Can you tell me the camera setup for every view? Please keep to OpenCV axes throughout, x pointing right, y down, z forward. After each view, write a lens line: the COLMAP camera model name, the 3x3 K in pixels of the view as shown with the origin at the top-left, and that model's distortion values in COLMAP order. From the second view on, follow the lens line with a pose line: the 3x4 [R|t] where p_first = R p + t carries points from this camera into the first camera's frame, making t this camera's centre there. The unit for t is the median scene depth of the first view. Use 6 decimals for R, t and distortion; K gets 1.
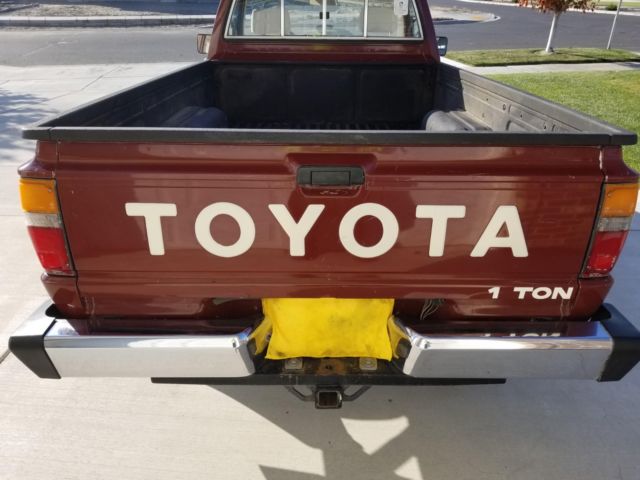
lens RADIAL K [[490.9, 0, 319.5], [0, 490.9, 242.2], [0, 0, 1]] dist [0.026655, -0.056569]
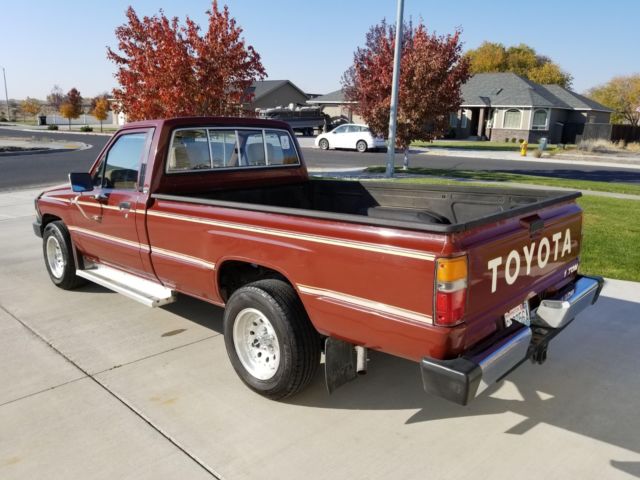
lens RADIAL K [[490.9, 0, 316.4], [0, 490.9, 240.3], [0, 0, 1]] dist [0.026655, -0.056569]
pose [[0.709406, -0.158896, 0.686656, -1.069816], [0.314937, 0.943045, -0.107146, -0.081505], [-0.630522, 0.292263, 0.719044, 0.084160]]
